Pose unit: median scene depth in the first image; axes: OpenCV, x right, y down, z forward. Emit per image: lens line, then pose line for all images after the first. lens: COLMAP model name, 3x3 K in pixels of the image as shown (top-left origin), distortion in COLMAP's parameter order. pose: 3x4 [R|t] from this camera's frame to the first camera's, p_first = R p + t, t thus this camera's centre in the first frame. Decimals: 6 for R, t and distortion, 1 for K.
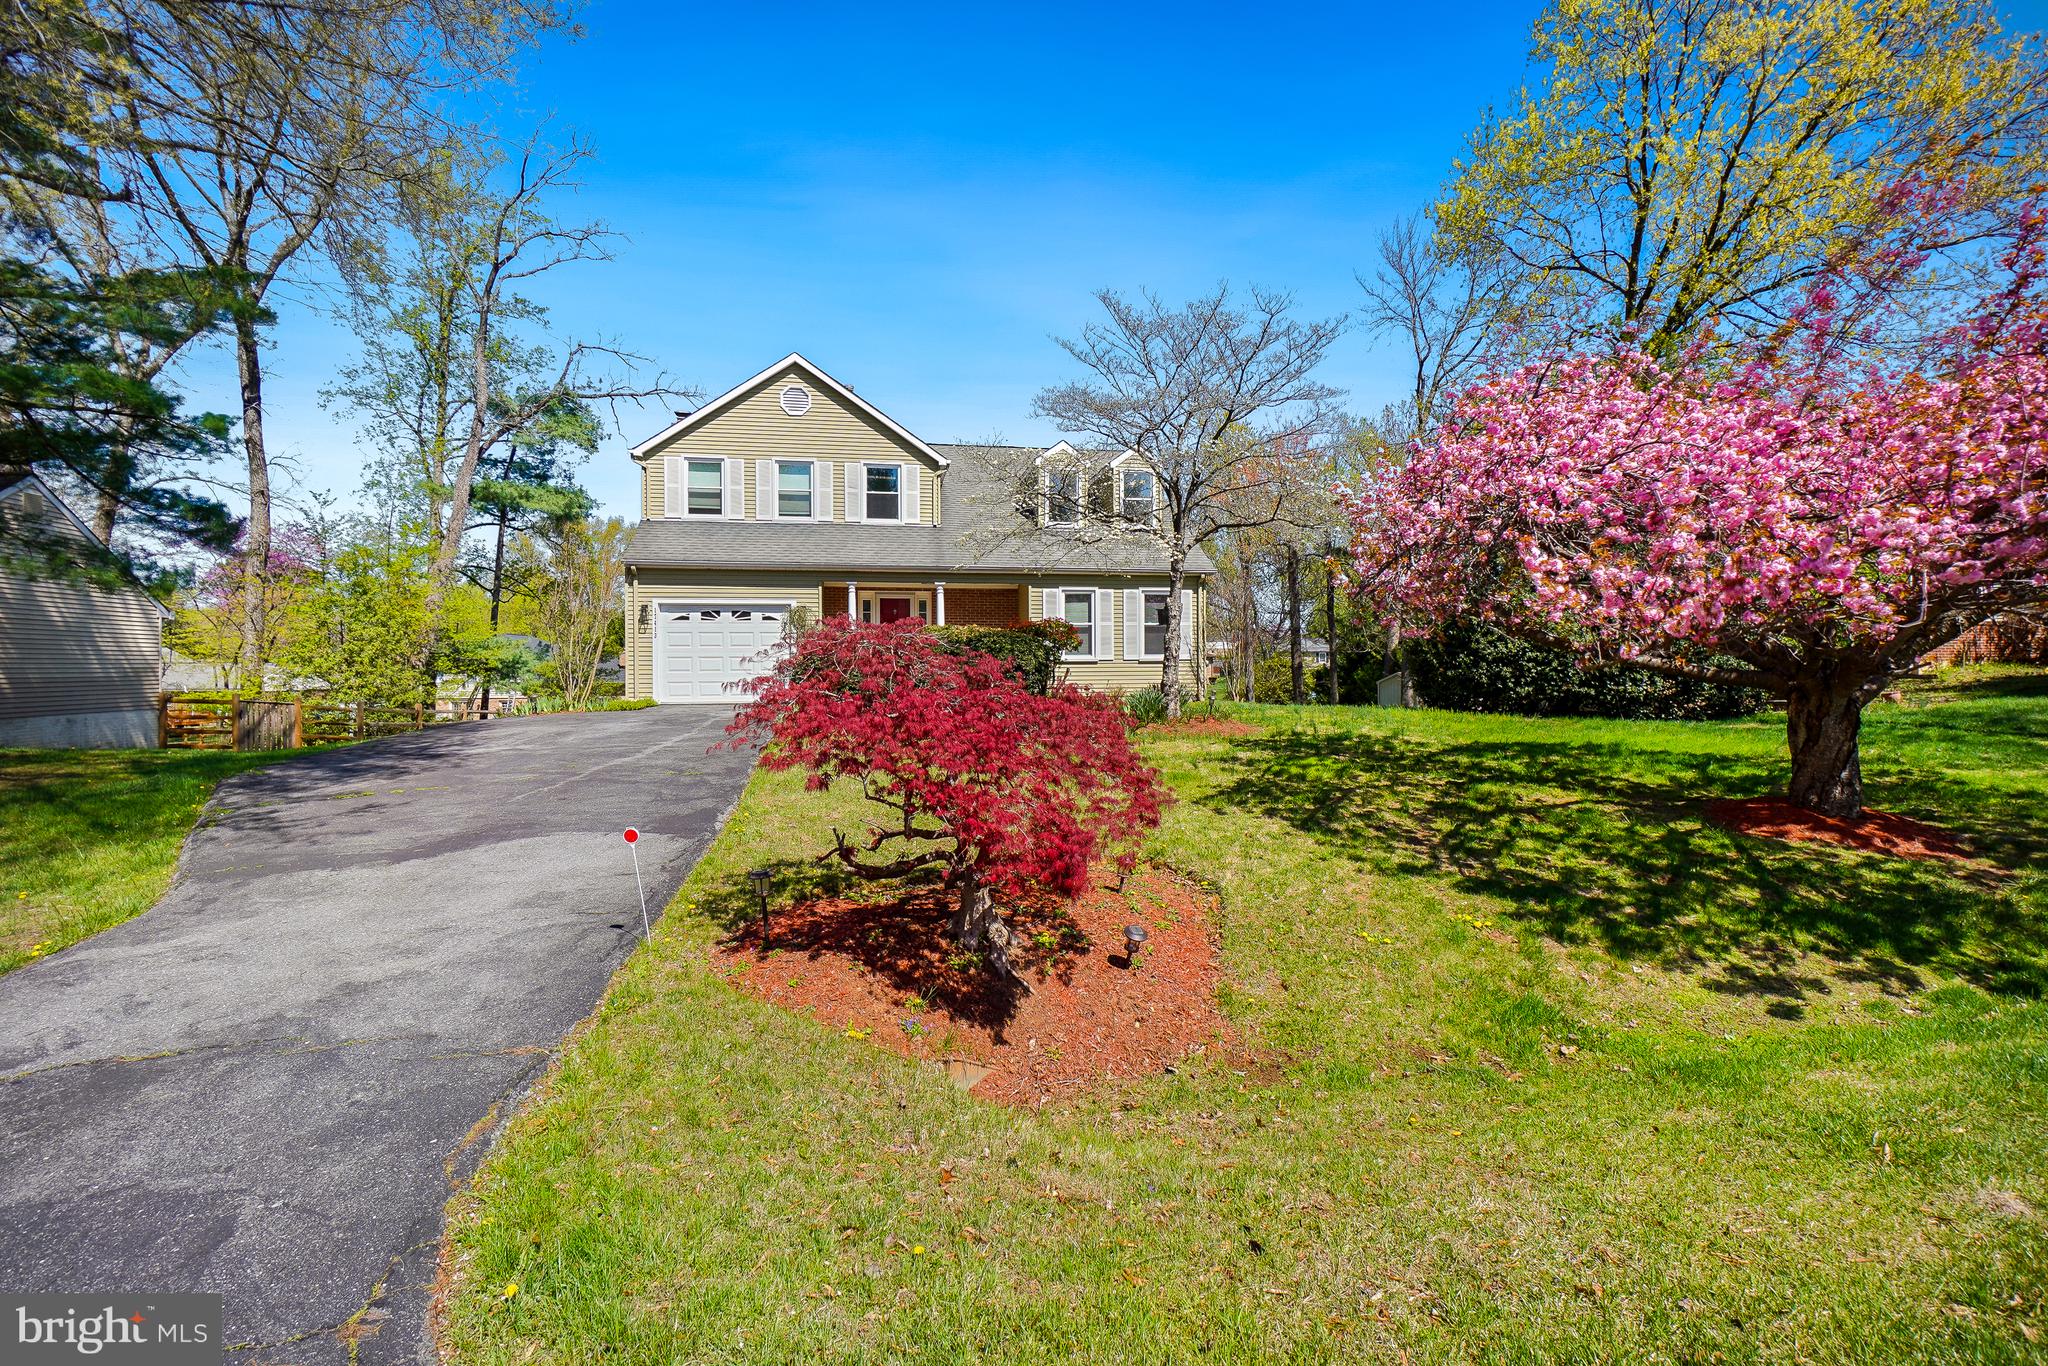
lens RADIAL K [[903.6, 0, 1020.3], [0, 903.6, 689.0], [0, 0, 1]] dist [-0.001140, -0.000723]
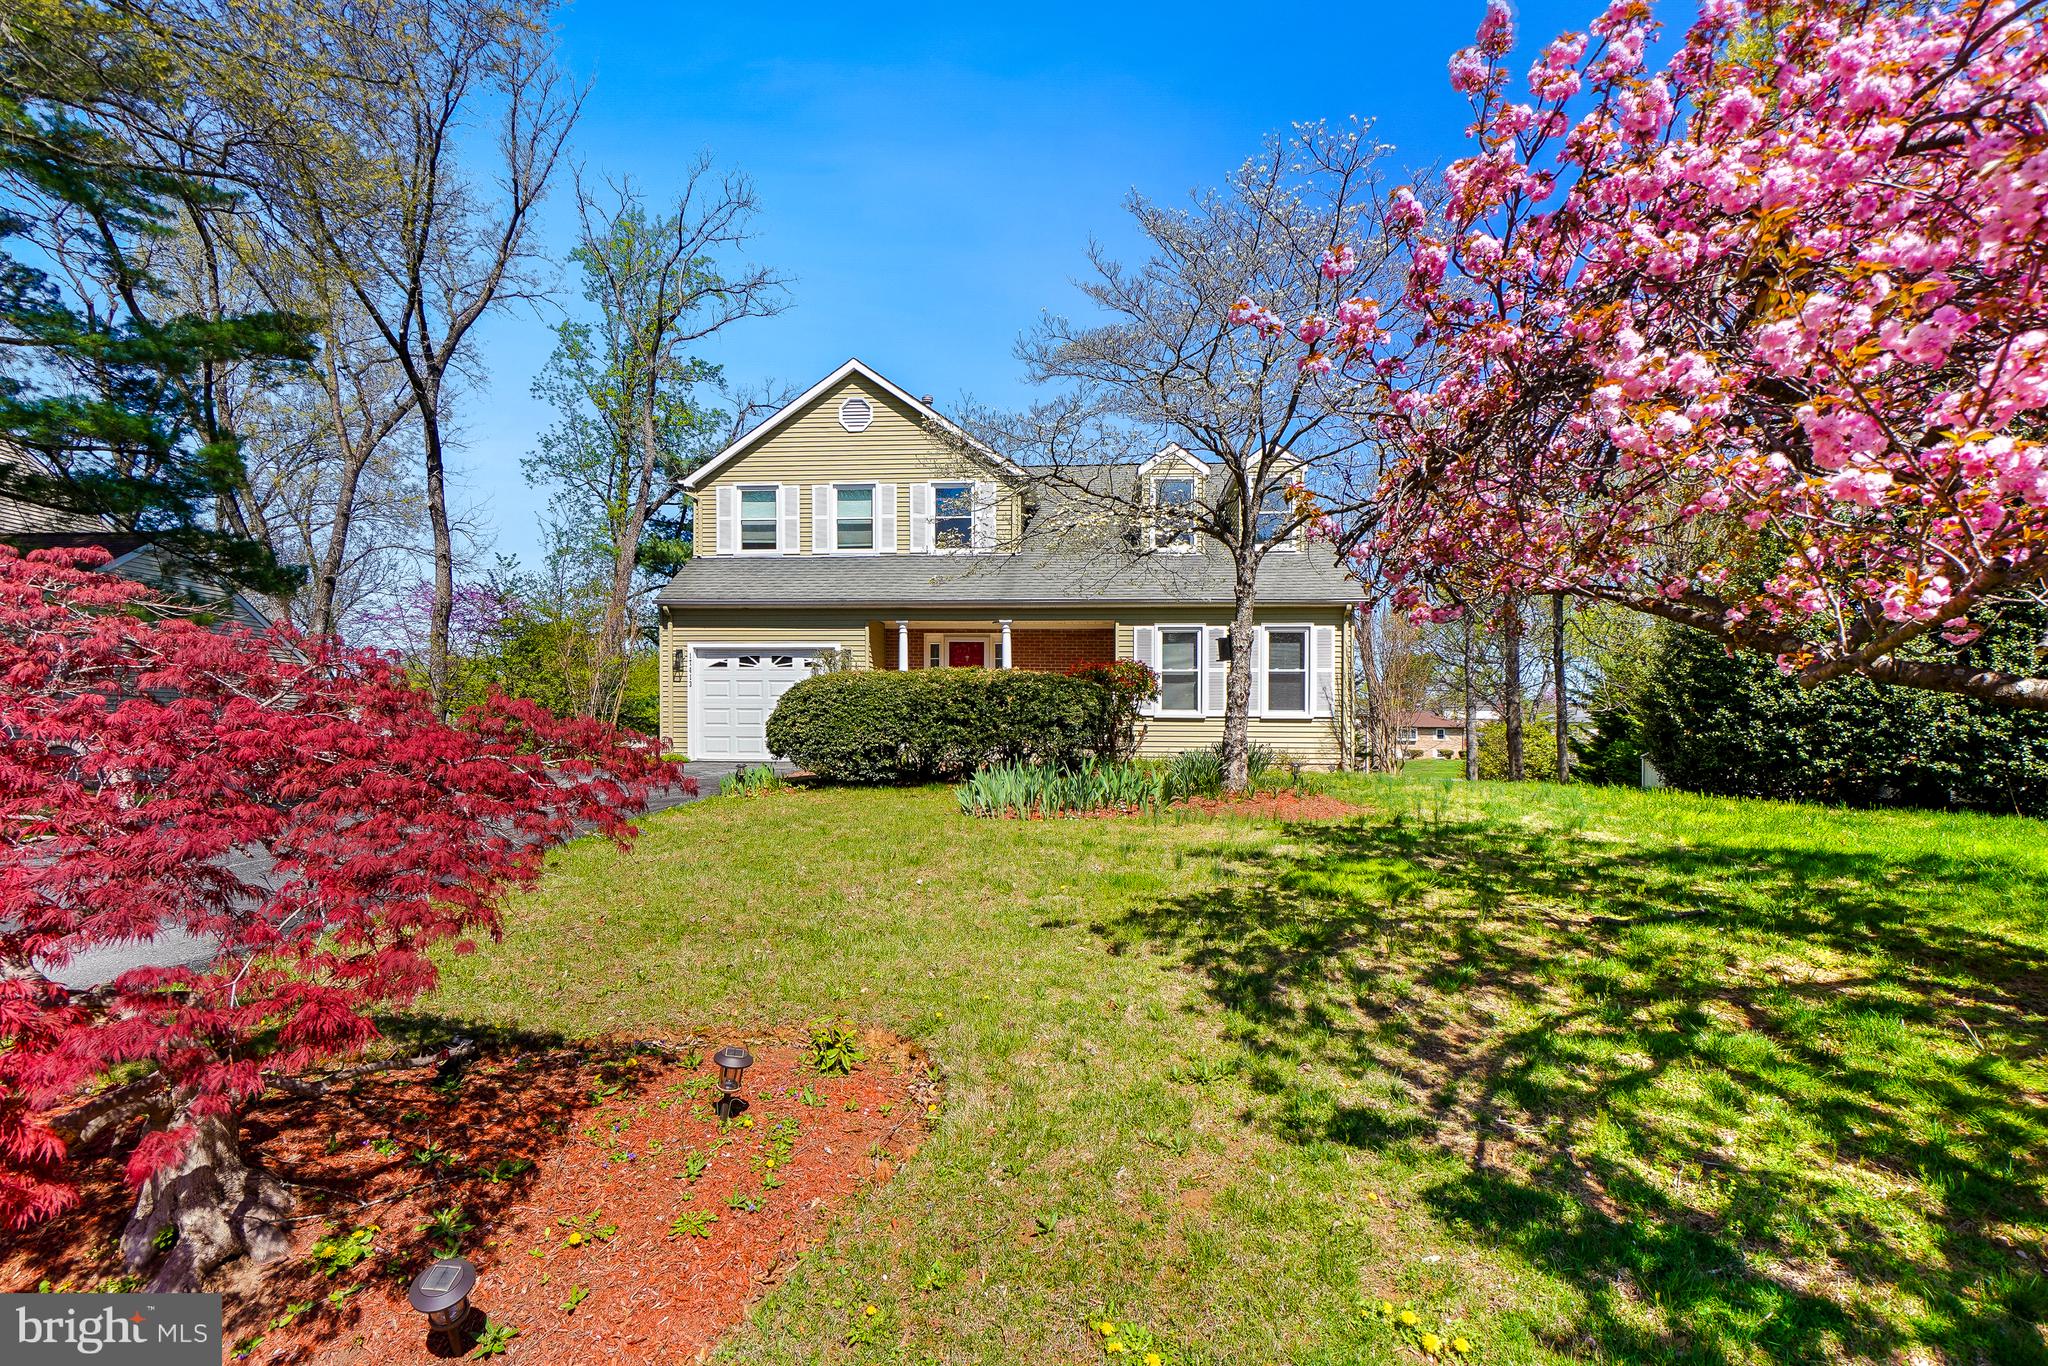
lens RADIAL K [[920.8, 0, 1032.1], [0, 920.8, 750.1], [0, 0, 1]] dist [-0.003671, -0.000522]
pose [[0.967193, 0.017767, -0.253421, 0.146095], [-0.020135, 0.999774, -0.006753, 0.005388], [0.253244, 0.011634, 0.967332, 0.191702]]
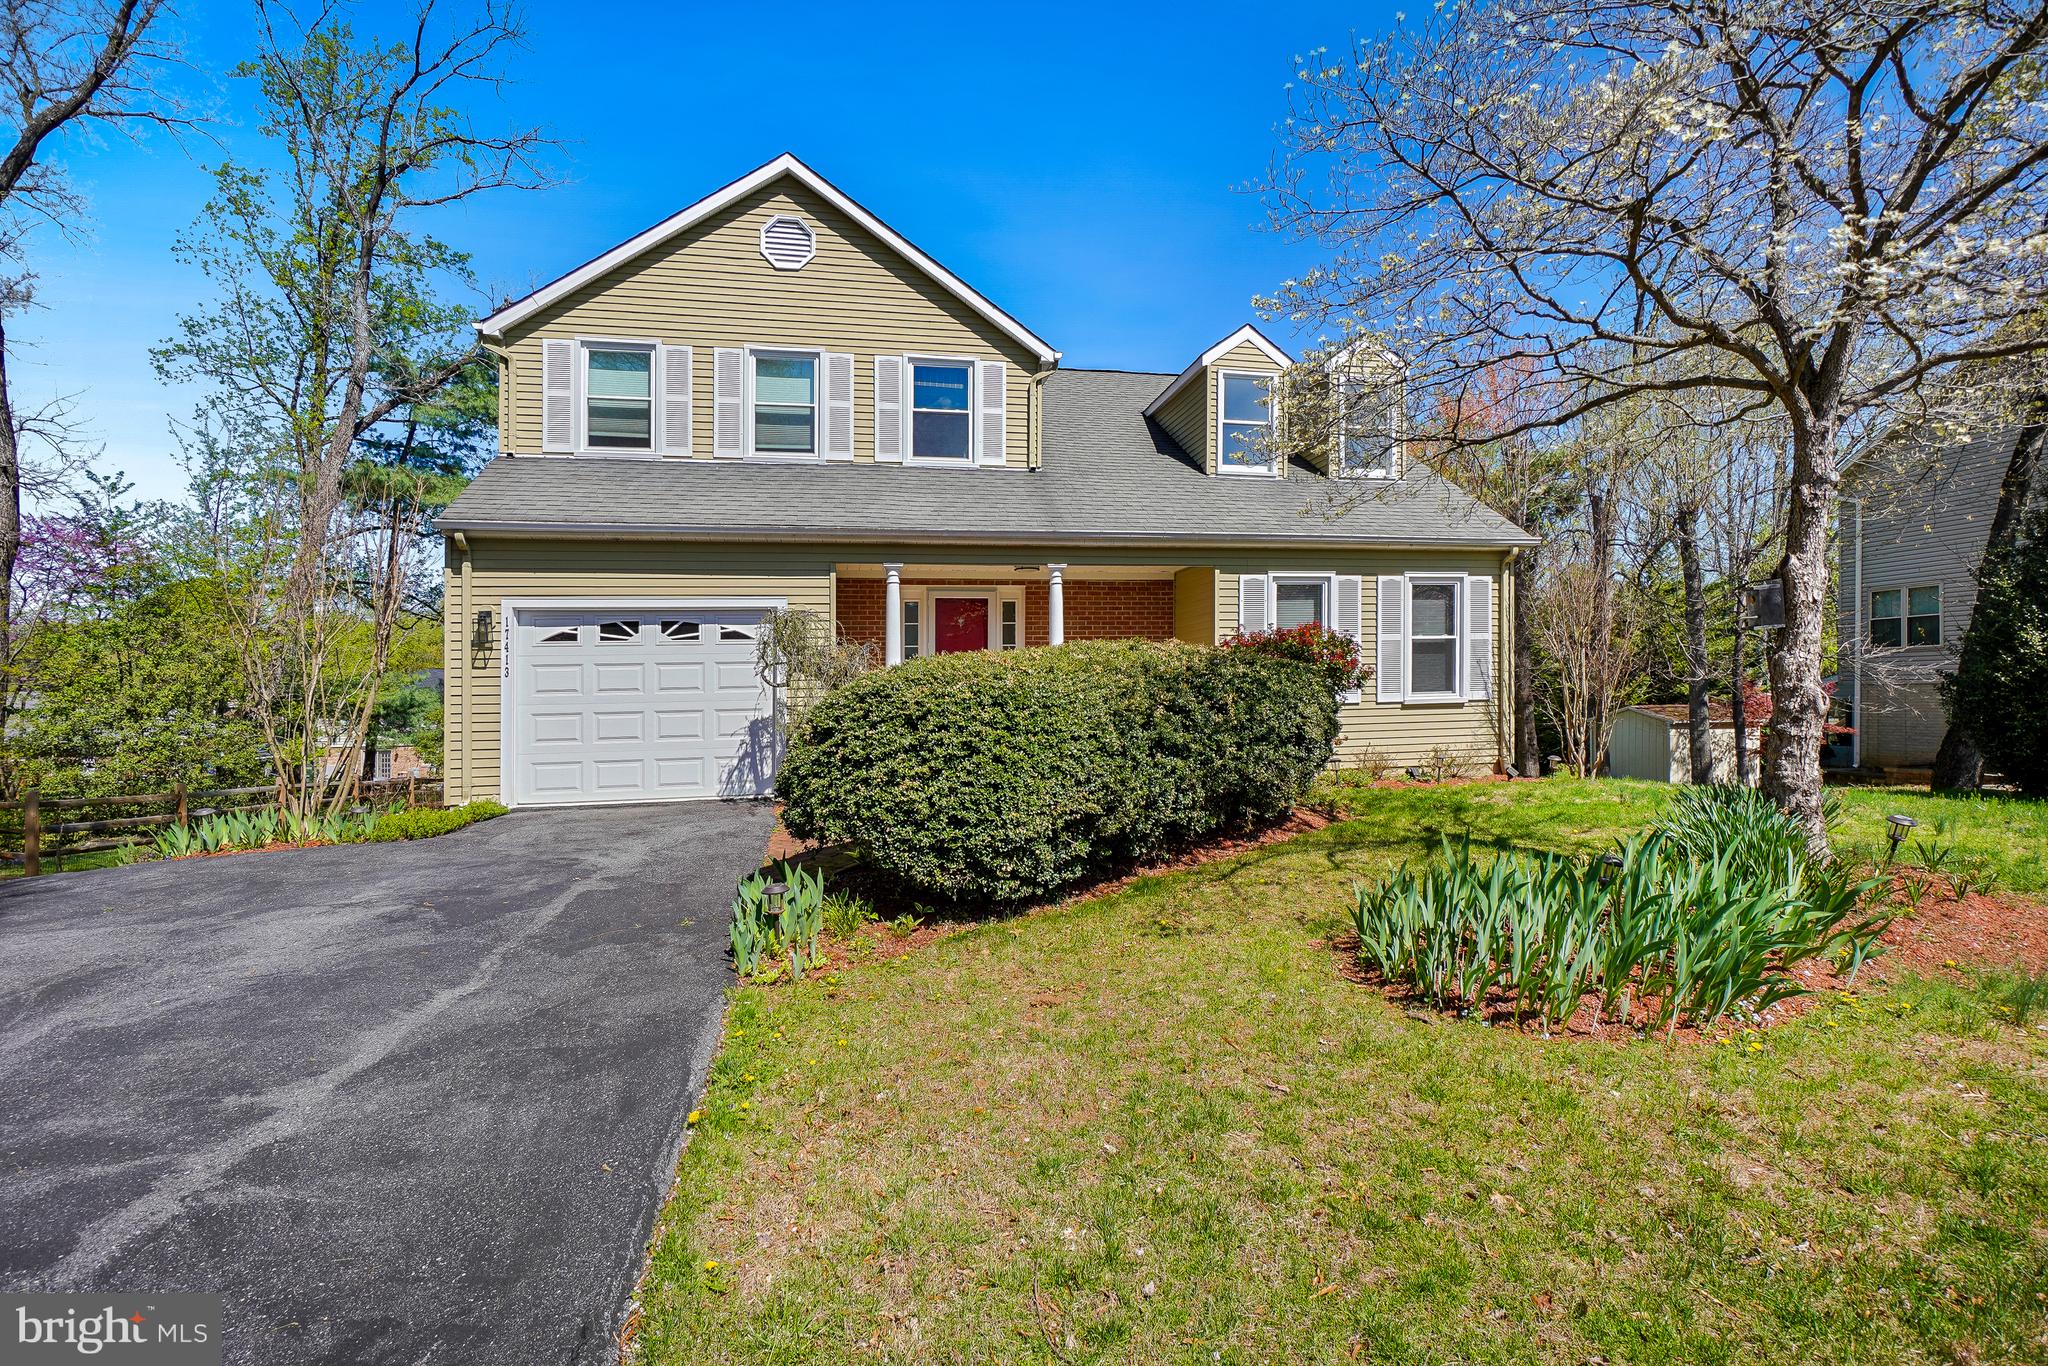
lens RADIAL K [[885.6, 0, 1012.7], [0, 885.6, 659.8], [0, 0, 1]] dist [-0.000132, 0.004746]
pose [[0.999872, -0.013755, 0.008151, -0.117929], [0.014225, 0.998050, -0.060773, -0.029956], [-0.007299, 0.060881, 0.998118, 0.473447]]
